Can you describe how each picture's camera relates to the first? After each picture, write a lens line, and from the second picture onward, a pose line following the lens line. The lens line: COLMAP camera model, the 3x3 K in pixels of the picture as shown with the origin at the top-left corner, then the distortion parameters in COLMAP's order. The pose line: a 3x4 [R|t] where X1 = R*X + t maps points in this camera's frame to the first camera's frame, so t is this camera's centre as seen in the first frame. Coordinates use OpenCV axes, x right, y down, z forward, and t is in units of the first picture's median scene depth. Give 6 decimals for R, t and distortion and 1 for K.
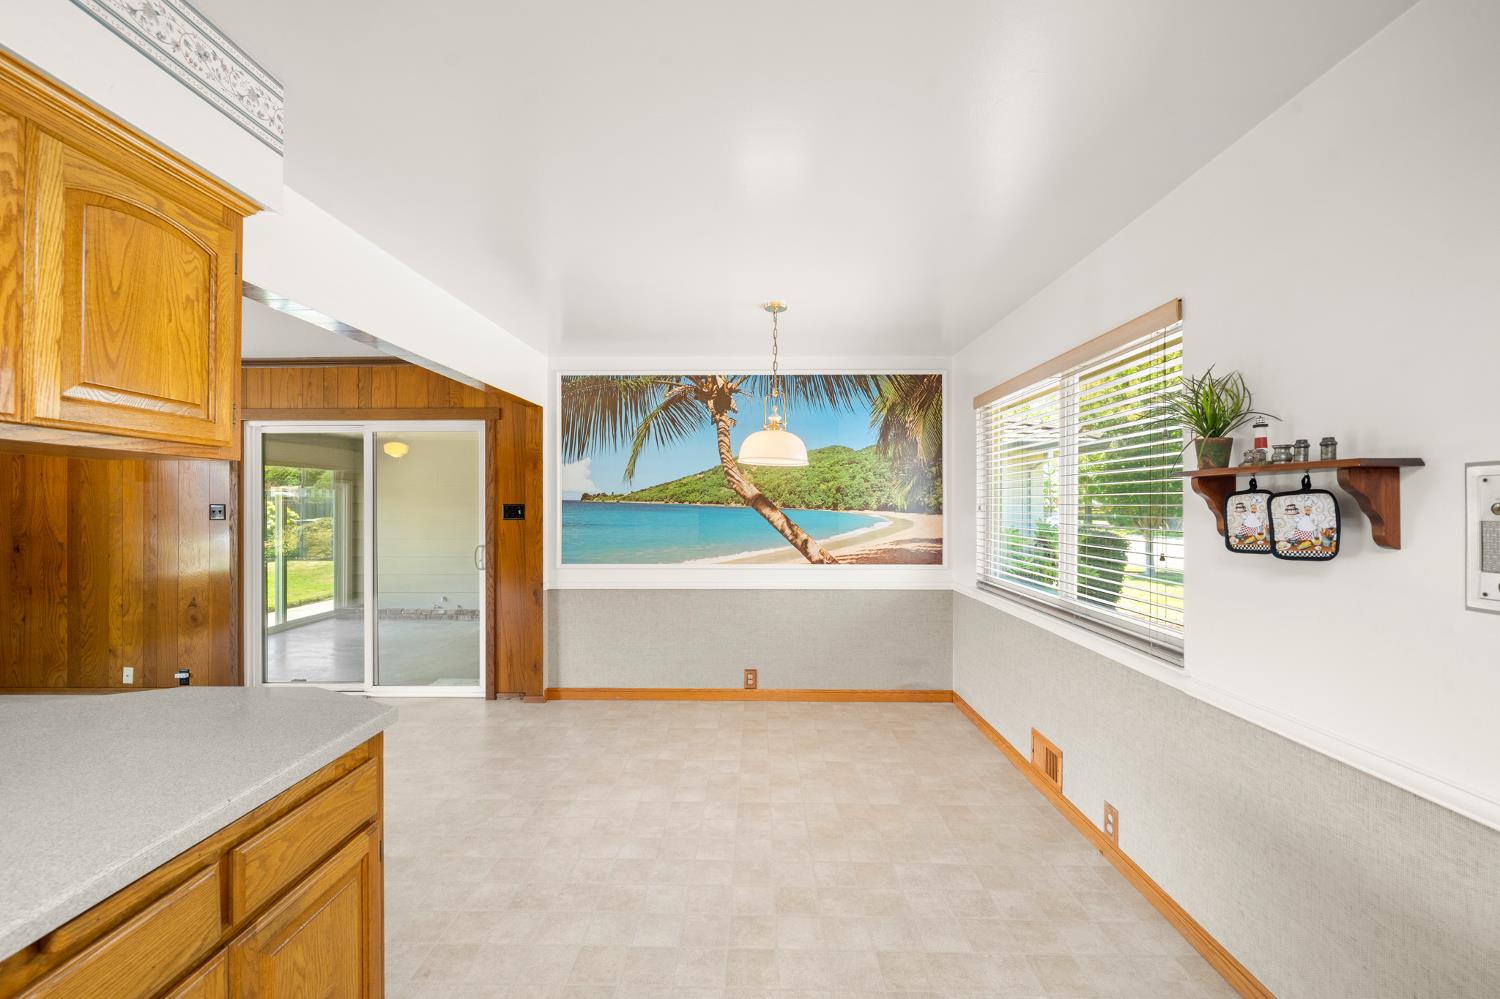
lens RADIAL K [[600.5, 0, 750.0], [0, 600.5, 499.5], [0, 0, 1]] dist [-0.000162, -0.000032]
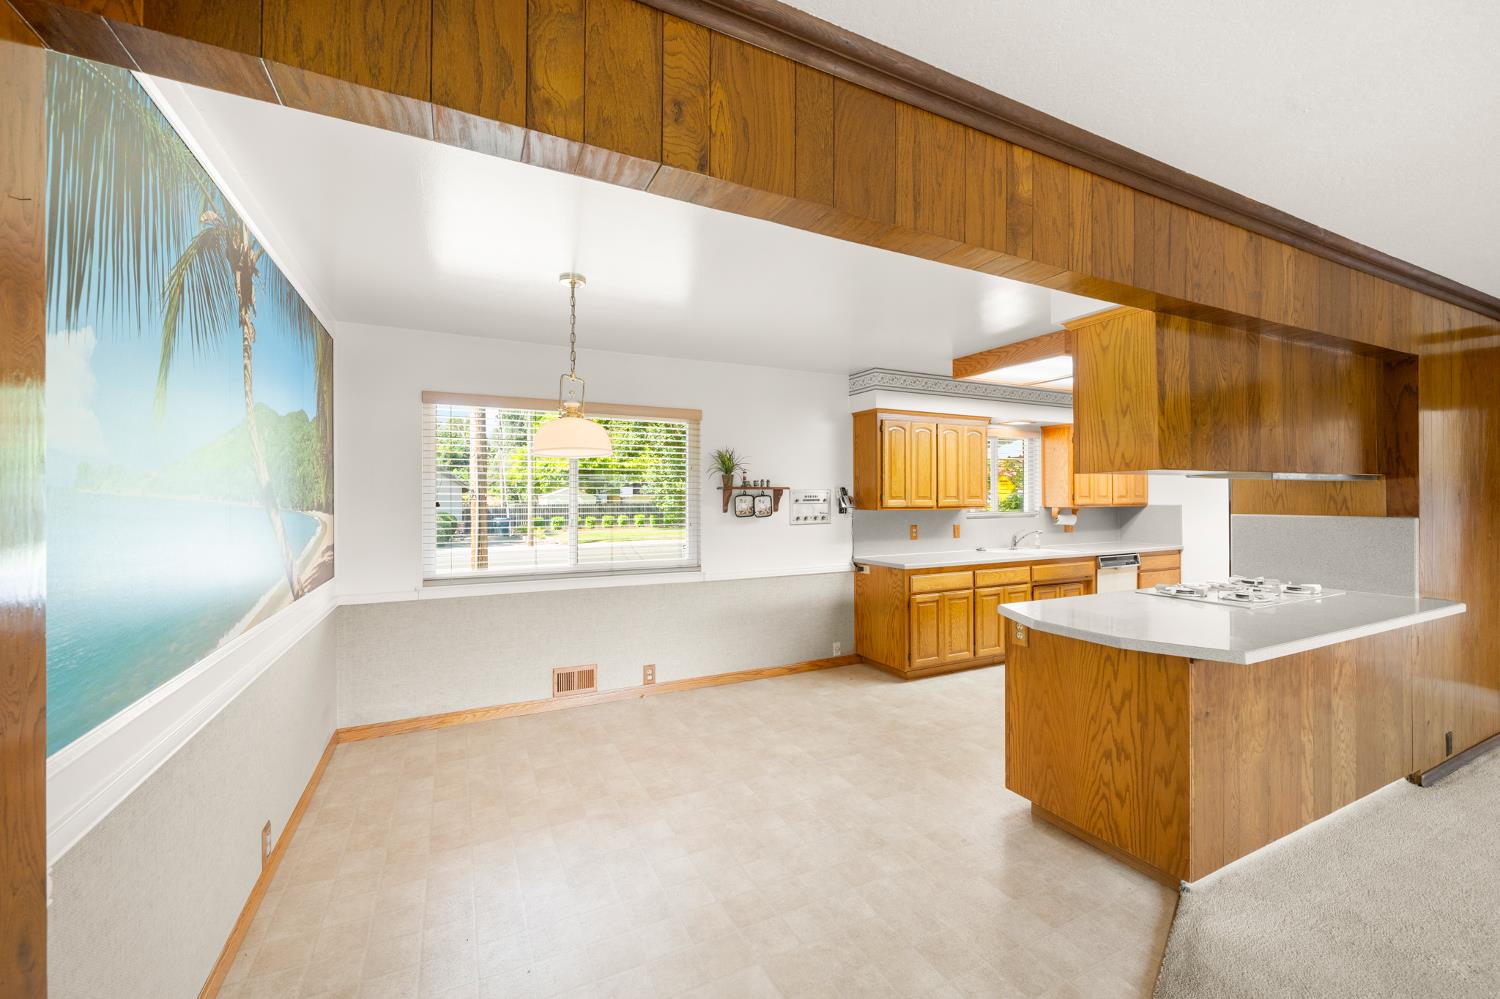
lens RADIAL K [[600.5, 0, 750.0], [0, 600.5, 499.5], [0, 0, 1]] dist [-0.000162, -0.000032]
pose [[-0.462439, -0.002879, 0.886646, -1.213436], [-0.004915, 0.999988, 0.000683, 0.002313], [-0.886637, -0.004042, -0.462448, 1.643647]]
